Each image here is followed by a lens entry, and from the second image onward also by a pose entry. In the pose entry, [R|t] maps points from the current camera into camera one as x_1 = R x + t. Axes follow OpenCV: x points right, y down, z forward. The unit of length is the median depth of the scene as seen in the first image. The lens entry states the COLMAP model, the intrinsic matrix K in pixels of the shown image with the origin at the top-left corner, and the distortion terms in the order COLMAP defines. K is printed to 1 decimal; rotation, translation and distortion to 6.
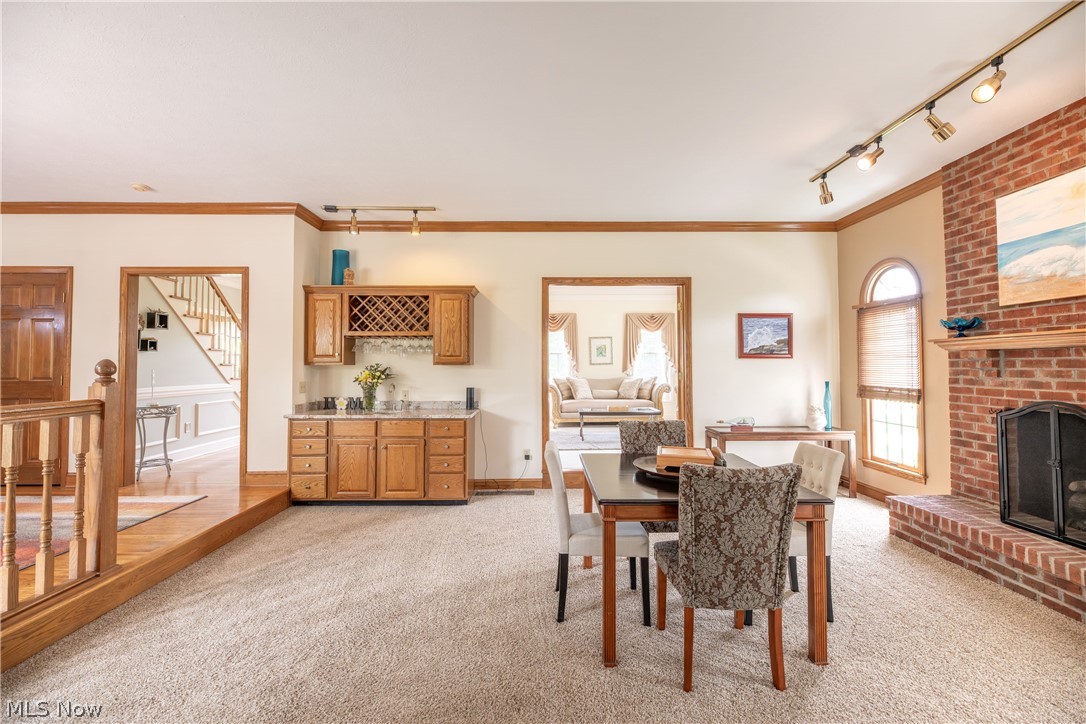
lens RADIAL K [[451.6, 0, 541.9], [0, 451.6, 354.5], [0, 0, 1]] dist [-0.001177, -0.000509]
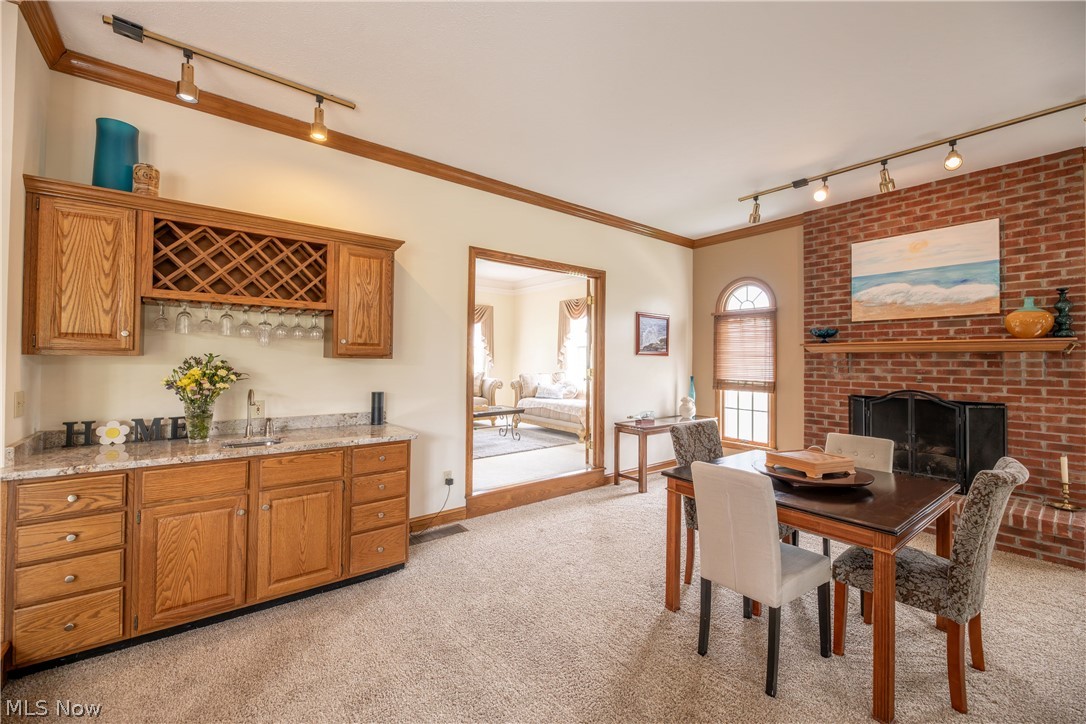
lens RADIAL K [[442.8, 0, 543.5], [0, 442.8, 354.8], [0, 0, 1]] dist [0.001168, -0.003930]
pose [[0.790975, 0.017071, 0.611610, -0.420181], [-0.026301, 0.999635, 0.006113, 0.008454], [-0.611283, -0.020921, 0.791136, 0.373871]]
